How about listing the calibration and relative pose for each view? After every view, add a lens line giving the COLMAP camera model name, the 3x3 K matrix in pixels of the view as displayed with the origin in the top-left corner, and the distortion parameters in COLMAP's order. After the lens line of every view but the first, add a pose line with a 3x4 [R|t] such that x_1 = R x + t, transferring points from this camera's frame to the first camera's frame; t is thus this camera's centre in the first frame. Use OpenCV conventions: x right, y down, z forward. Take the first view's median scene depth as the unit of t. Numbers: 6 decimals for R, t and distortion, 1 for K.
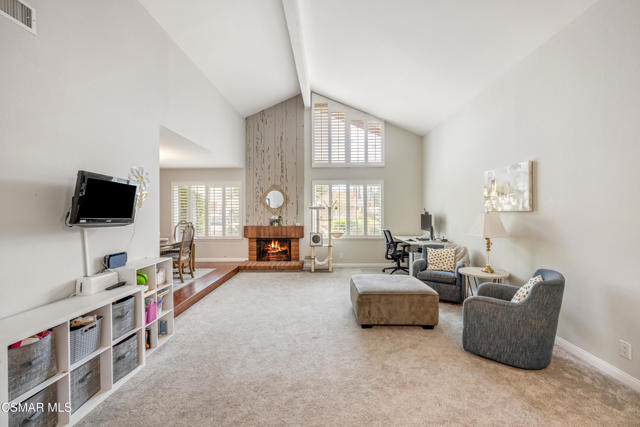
lens RADIAL K [[270.6, 0, 320.0], [0, 270.6, 214.2], [0, 0, 1]] dist [0.000663, -0.000430]
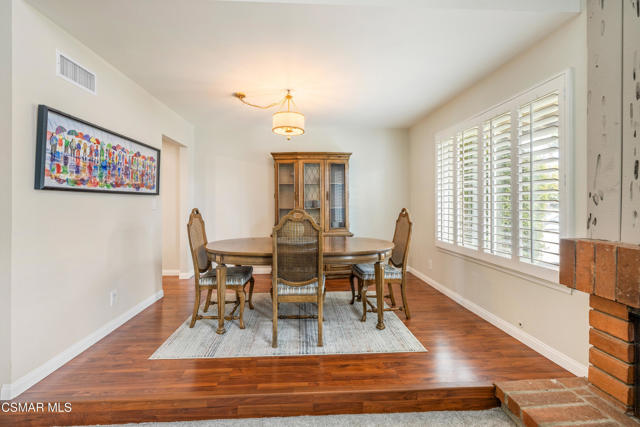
lens RADIAL K [[270.6, 0, 318.6], [0, 270.6, 209.8], [0, 0, 1]] dist [0.000663, -0.000430]
pose [[0.087108, 0.037188, -0.995504, -0.048760], [-0.000917, 0.999306, 0.037250, 0.006794], [0.996198, -0.002332, 0.087082, 0.737611]]
